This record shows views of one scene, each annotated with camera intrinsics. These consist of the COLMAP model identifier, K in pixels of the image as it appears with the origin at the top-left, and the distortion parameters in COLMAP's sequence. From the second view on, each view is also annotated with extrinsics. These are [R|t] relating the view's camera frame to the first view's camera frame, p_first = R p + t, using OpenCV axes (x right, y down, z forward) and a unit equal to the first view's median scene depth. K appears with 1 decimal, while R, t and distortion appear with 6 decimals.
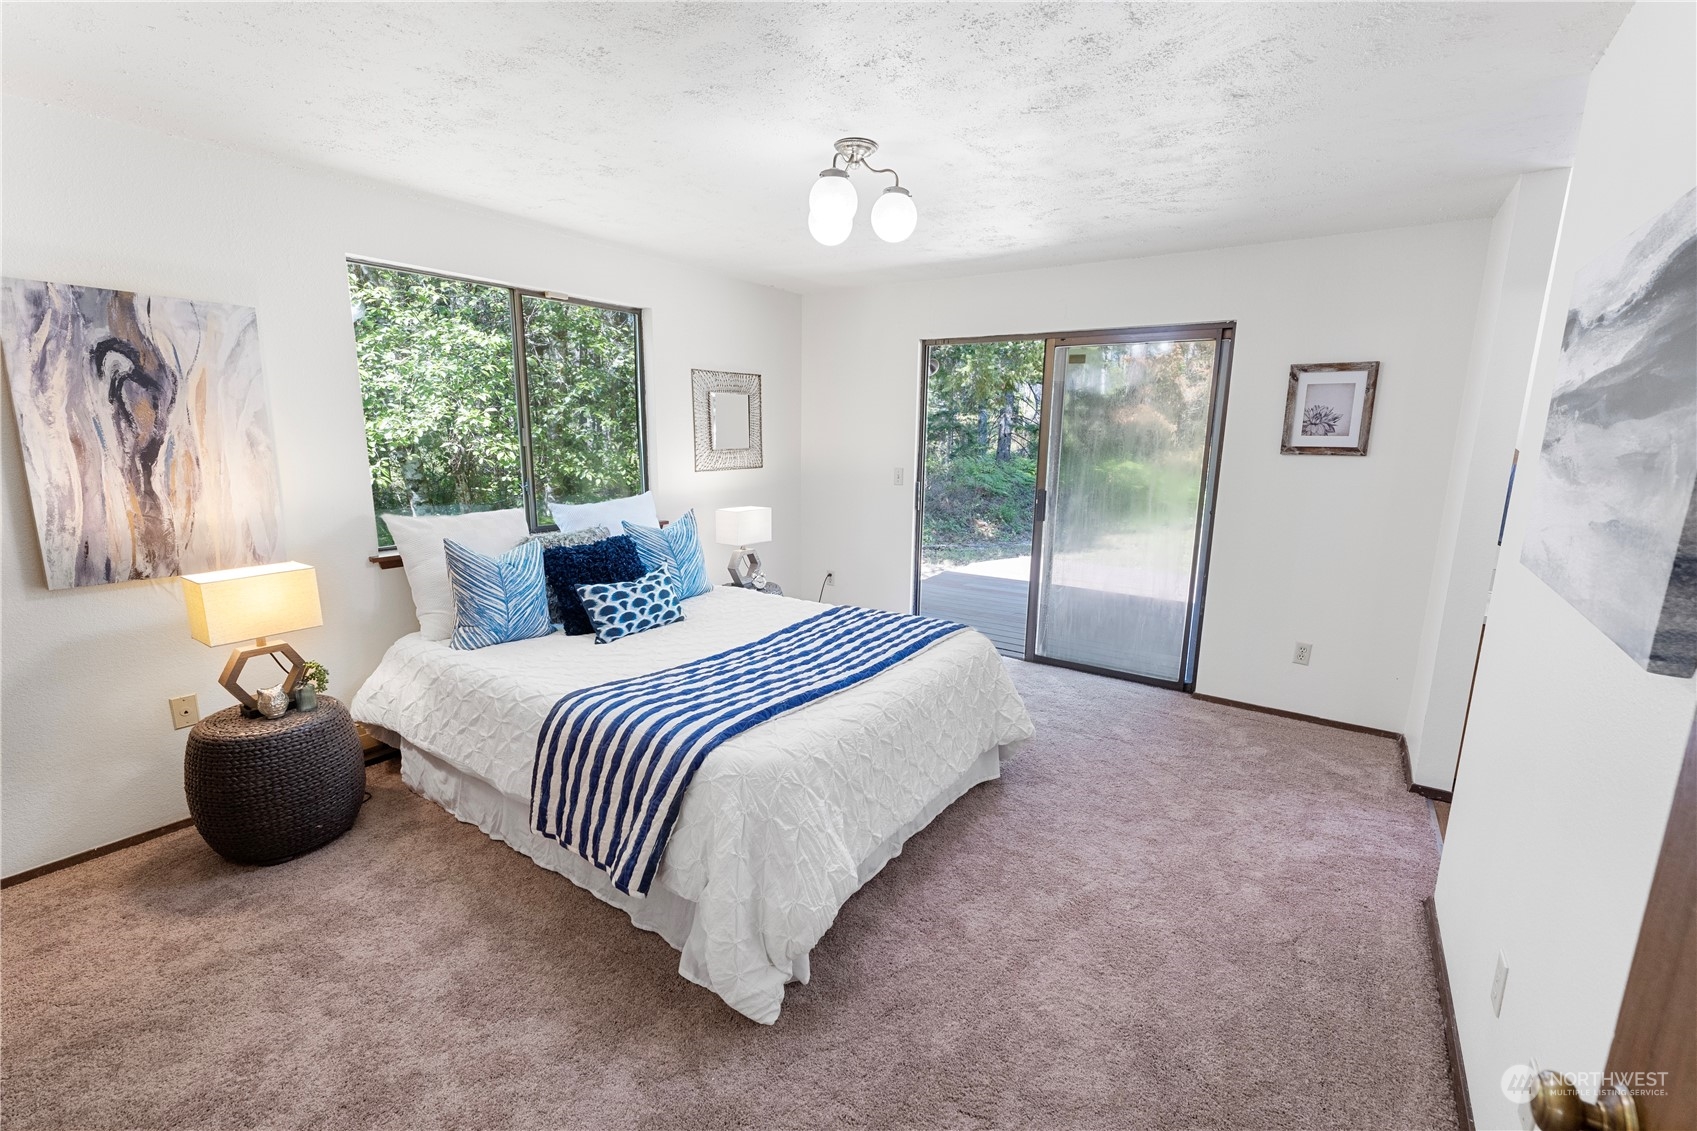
lens RADIAL K [[722.3, 0, 848.5], [0, 722.3, 565.5], [0, 0, 1]] dist [-0.000029, -0.000063]
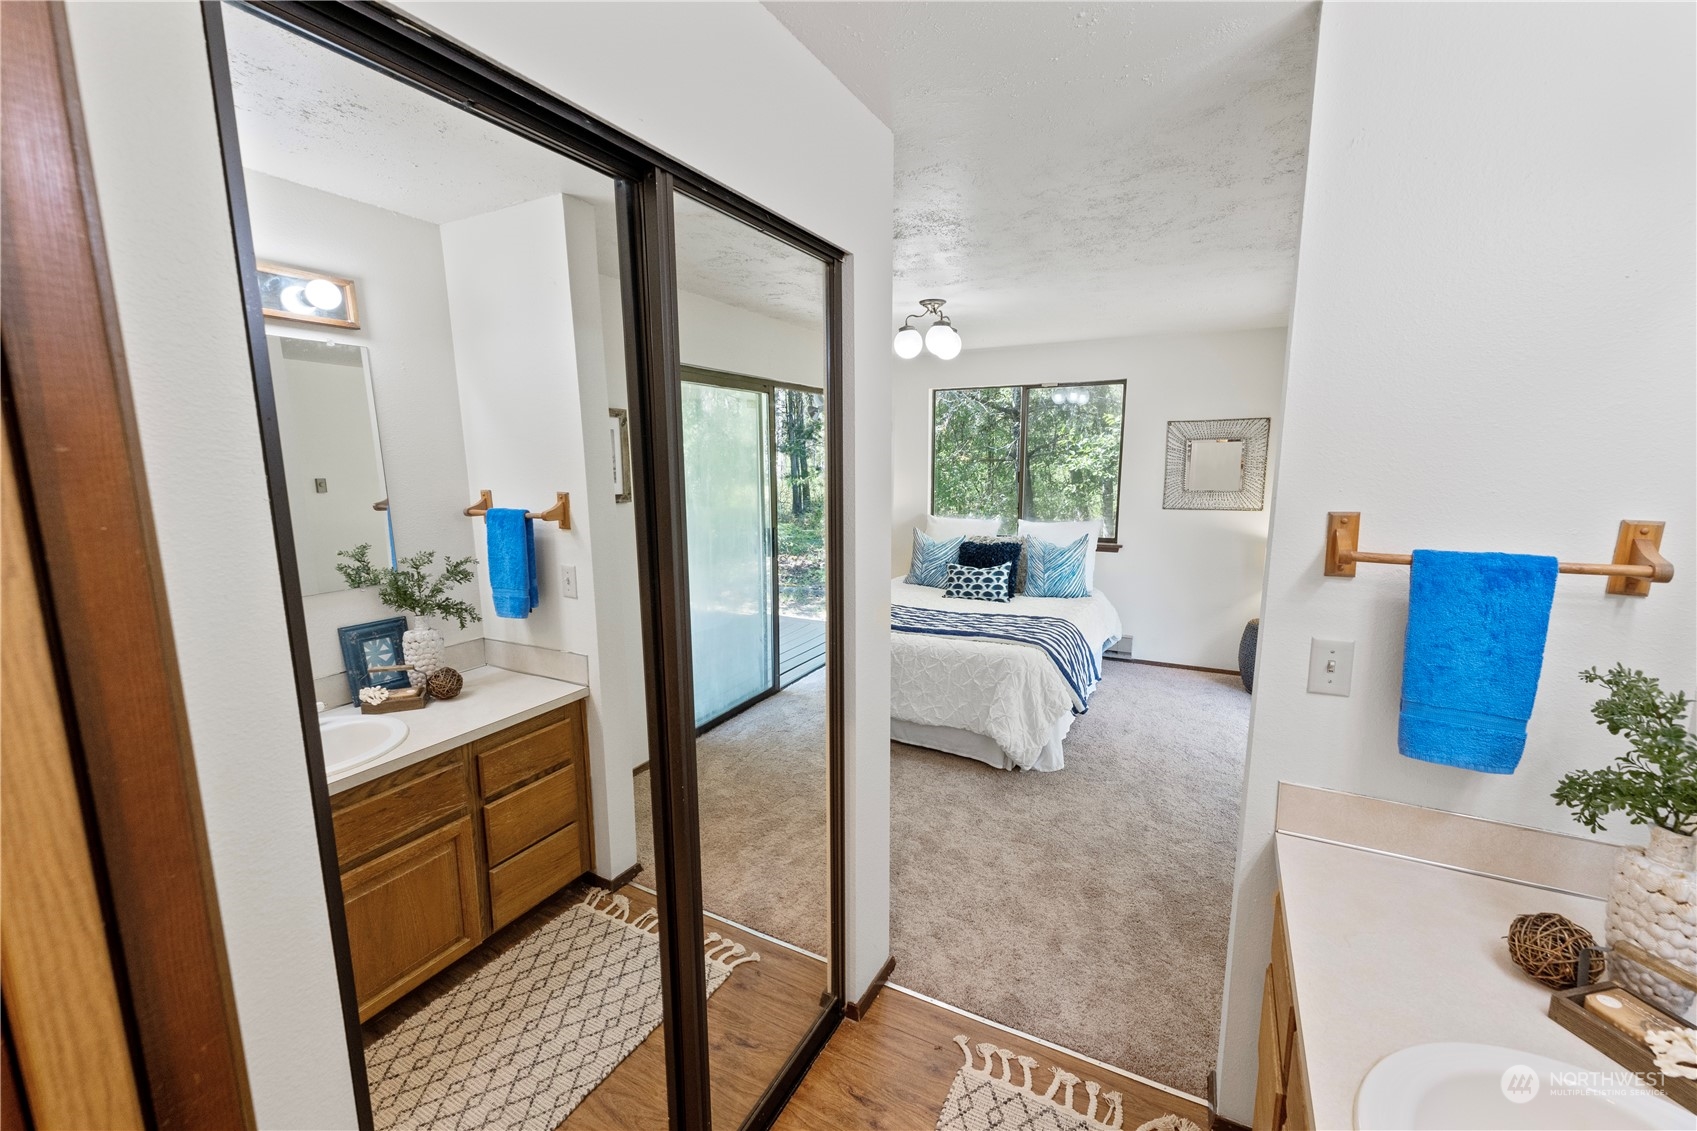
lens RADIAL K [[696.6, 0, 848.5], [0, 696.6, 565.5], [0, 0, 1]] dist [0.014881, 0.000011]
pose [[0.124776, 0.138575, -0.982460, 1.477600], [-0.183584, 0.976325, 0.114394, -0.134516], [0.975053, 0.166090, 0.147262, 0.629512]]
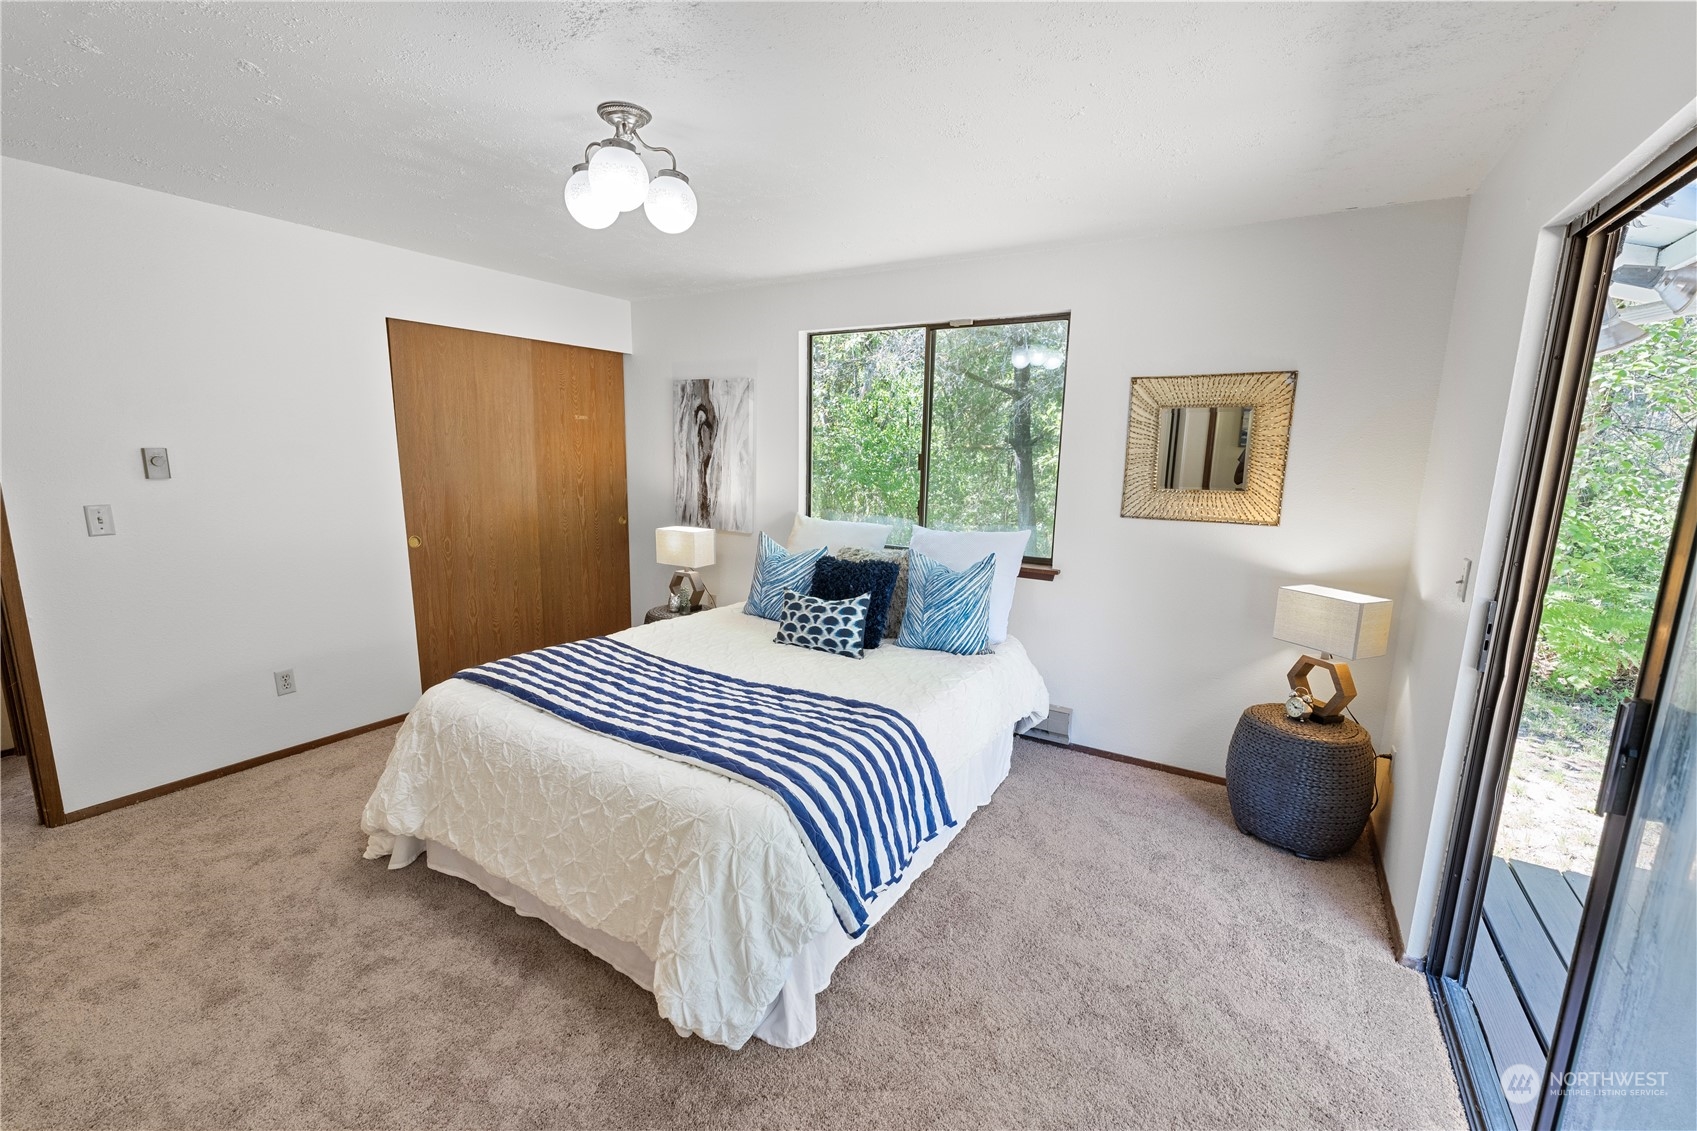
lens RADIAL K [[687.4, 0, 848.5], [0, 687.4, 565.5], [0, 0, 1]] dist [-0.000035, -0.000029]
pose [[0.057557, 0.159170, -0.985572, 0.830183], [-0.207458, 0.967565, 0.144146, -0.219206], [0.976549, 0.196169, 0.088711, 1.188836]]
